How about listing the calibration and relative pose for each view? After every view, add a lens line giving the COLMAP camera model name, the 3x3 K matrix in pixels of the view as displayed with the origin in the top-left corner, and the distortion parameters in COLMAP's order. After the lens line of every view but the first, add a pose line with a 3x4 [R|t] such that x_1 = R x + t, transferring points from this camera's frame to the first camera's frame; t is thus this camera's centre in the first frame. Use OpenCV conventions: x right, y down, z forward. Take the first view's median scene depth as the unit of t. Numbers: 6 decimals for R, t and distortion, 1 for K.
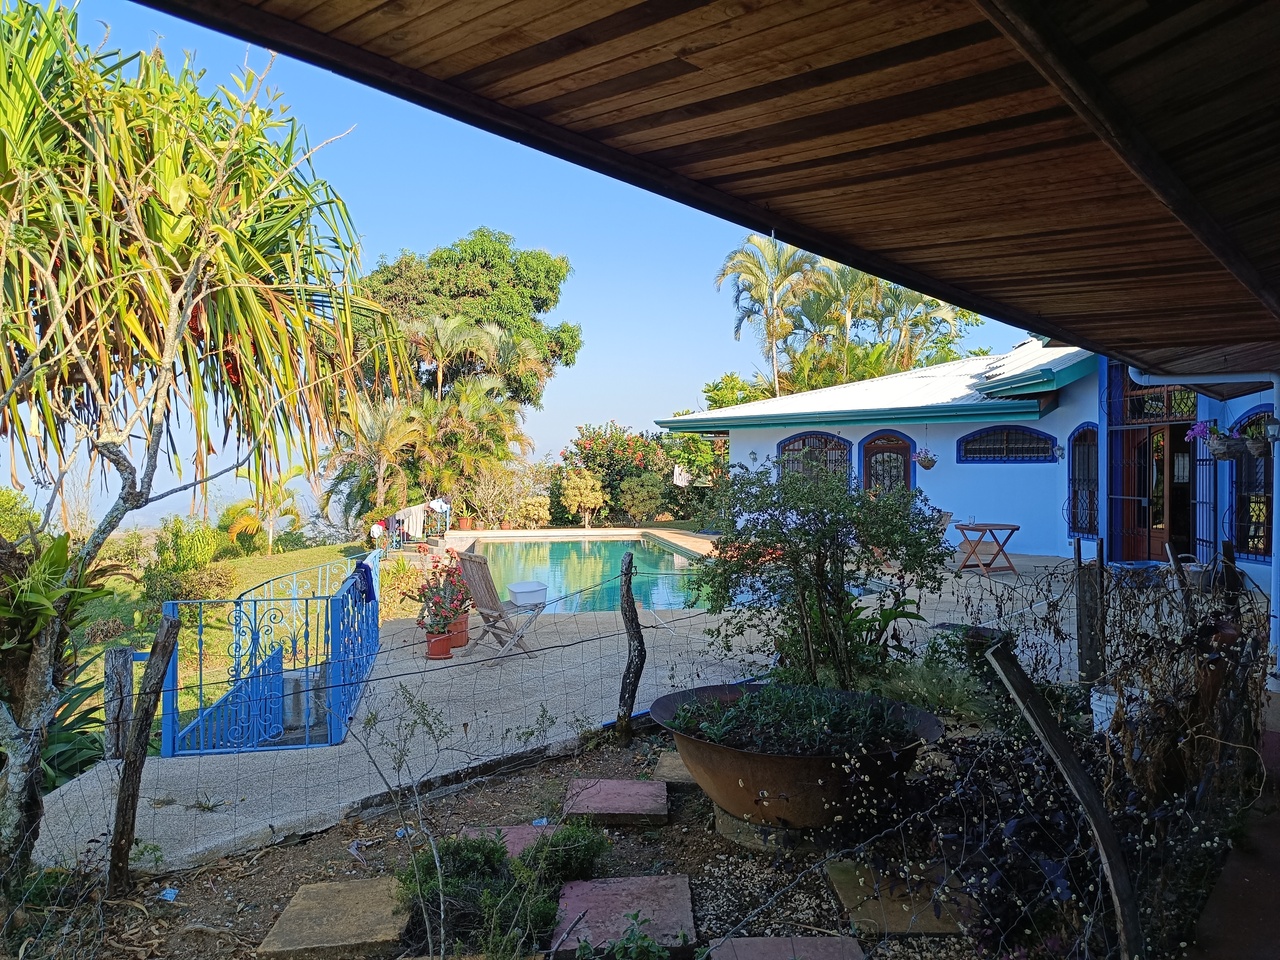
lens RADIAL K [[885.2, 0, 638.0], [0, 885.2, 478.7], [0, 0, 1]] dist [0.016236, -0.007171]
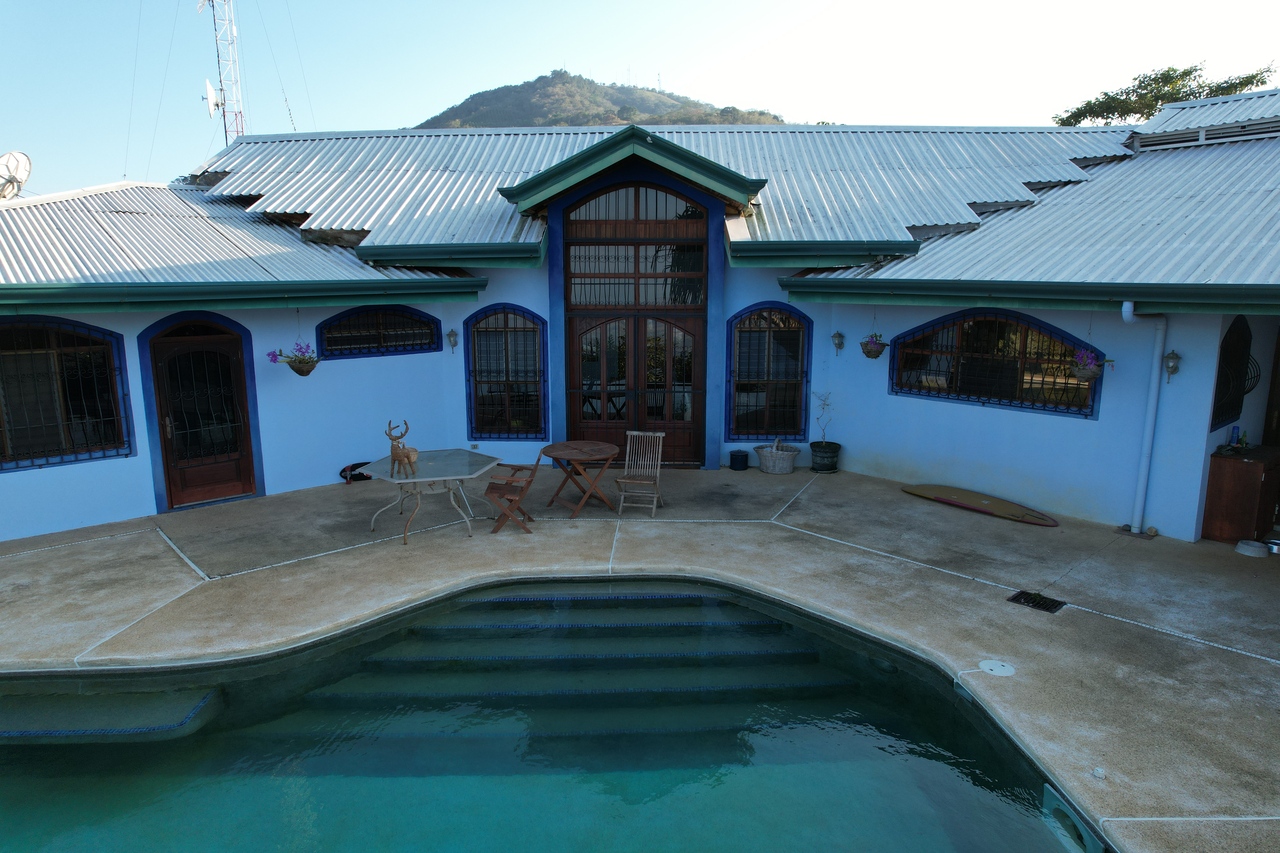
lens RADIAL K [[801.2, 0, 640.0], [0, 801.2, 430.0], [0, 0, 1]] dist [-0.028718, -0.000379]
pose [[0.117197, -0.187484, 0.975251, -0.165253], [0.012597, 0.982220, 0.187310, -0.058064], [-0.993029, -0.009667, 0.117475, 0.520028]]
